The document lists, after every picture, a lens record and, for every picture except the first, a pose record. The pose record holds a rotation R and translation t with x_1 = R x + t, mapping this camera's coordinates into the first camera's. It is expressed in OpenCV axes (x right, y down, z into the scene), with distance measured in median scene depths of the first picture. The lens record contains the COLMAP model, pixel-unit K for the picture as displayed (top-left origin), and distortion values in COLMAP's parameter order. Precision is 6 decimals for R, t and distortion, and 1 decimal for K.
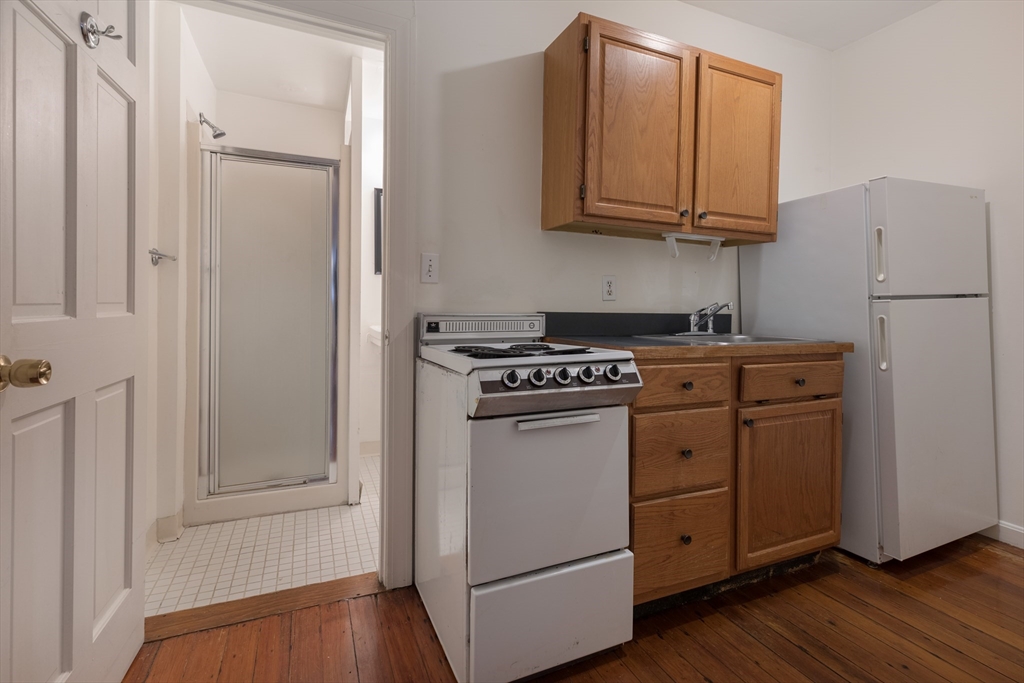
lens RADIAL K [[471.9, 0, 530.8], [0, 471.9, 325.8], [0, 0, 1]] dist [0.008493, -0.000241]
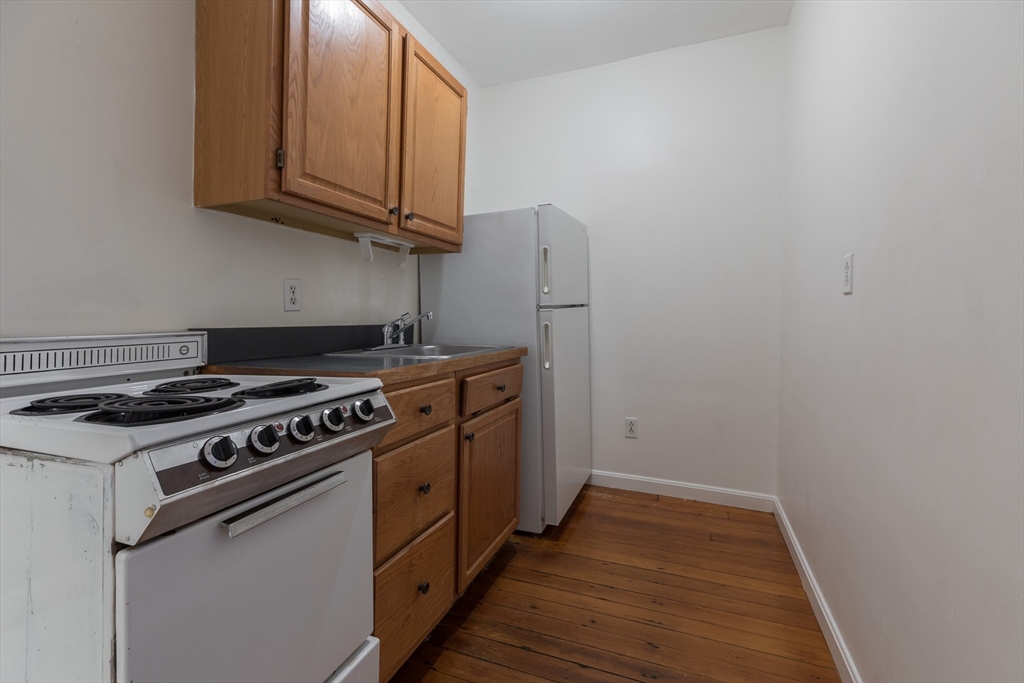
lens RADIAL K [[471.9, 0, 530.8], [0, 471.9, 325.8], [0, 0, 1]] dist [0.008493, -0.000241]
pose [[0.740124, -0.027660, 0.671901, -0.082183], [0.040970, 0.999152, -0.003998, -0.011989], [-0.671221, 0.030487, 0.740630, 0.192170]]
